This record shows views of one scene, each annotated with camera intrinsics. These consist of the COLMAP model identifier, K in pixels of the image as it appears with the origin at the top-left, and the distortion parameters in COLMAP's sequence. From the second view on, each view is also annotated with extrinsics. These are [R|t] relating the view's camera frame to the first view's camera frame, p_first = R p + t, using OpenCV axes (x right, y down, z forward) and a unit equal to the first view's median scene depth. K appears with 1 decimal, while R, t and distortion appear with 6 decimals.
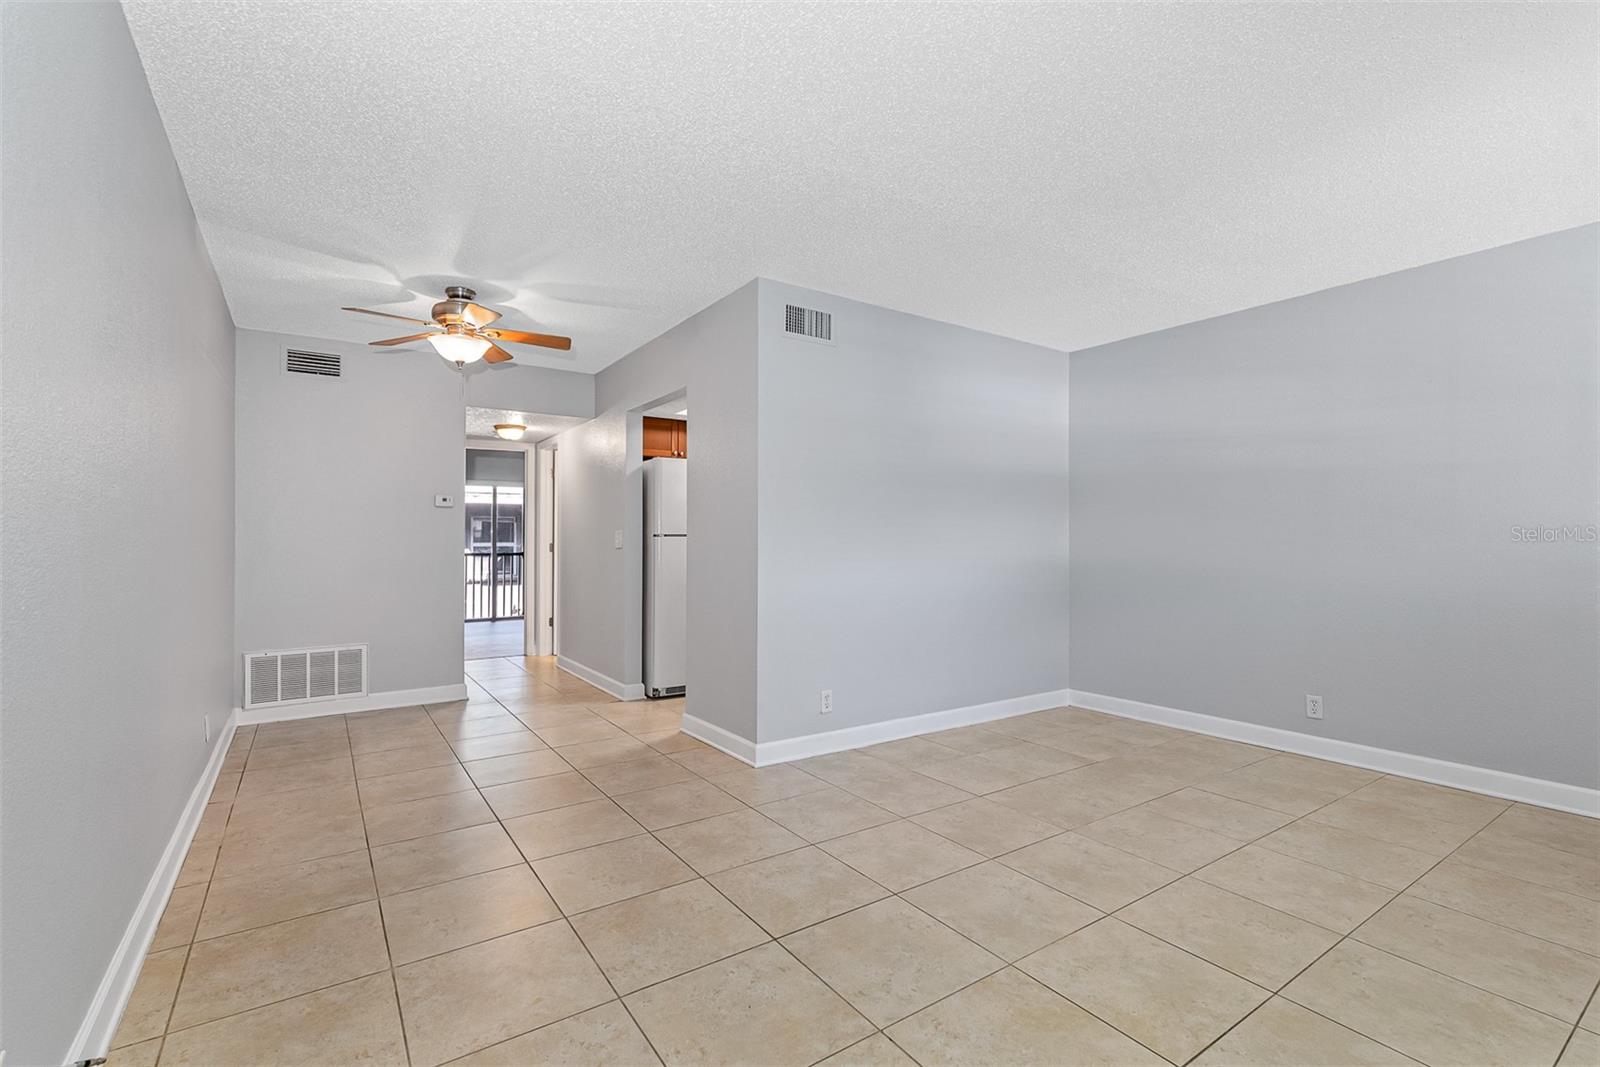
lens RADIAL K [[722.3, 0, 783.4], [0, 722.3, 535.1], [0, 0, 1]] dist [-0.004071, 0.001338]
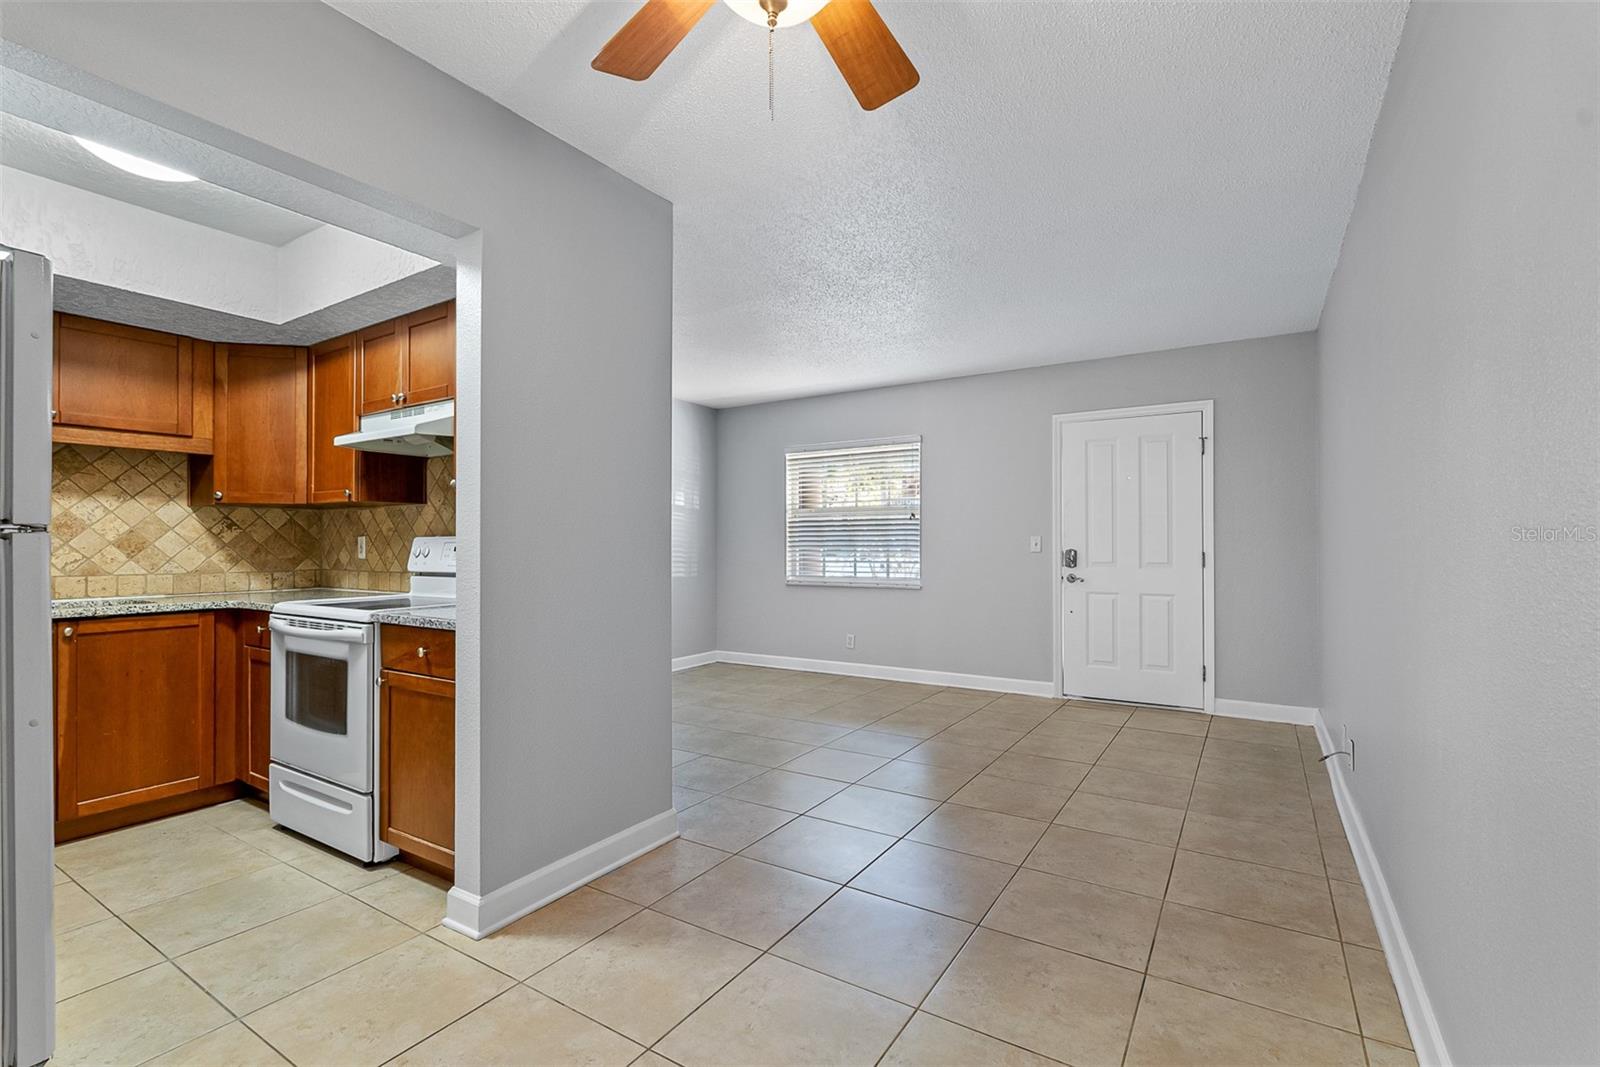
lens RADIAL K [[722.3, 0, 806.1], [0, 722.3, 538.4], [0, 0, 1]] dist [-0.004071, 0.001338]
pose [[-0.420157, 0.005942, 0.907432, -1.038889], [-0.006146, 0.999937, -0.009393, 0.003756], [-0.907431, -0.009524, -0.420094, 1.539197]]
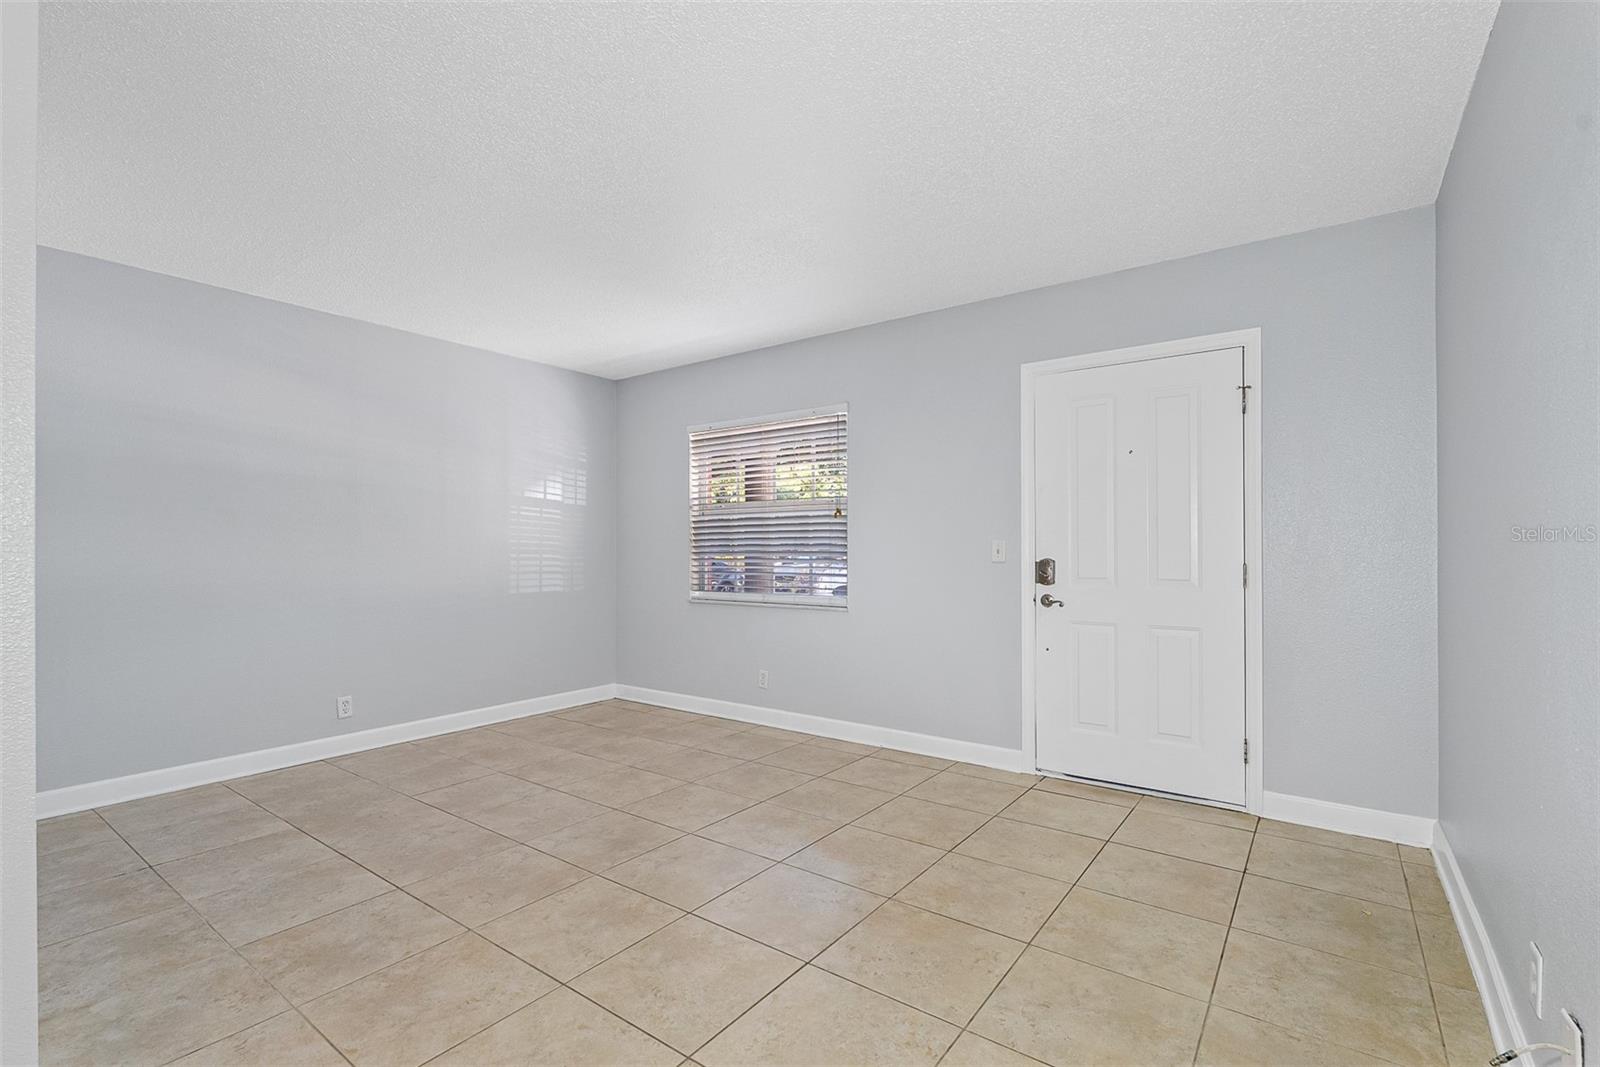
lens RADIAL K [[722.3, 0, 800.5], [0, 722.3, 541.5], [0, 0, 1]] dist [-0.004071, 0.001338]
pose [[-0.349424, 0.009100, 0.936920, -0.676334], [-0.007029, 0.999899, -0.012333, -0.000189], [-0.936938, -0.010895, -0.349325, 0.985411]]
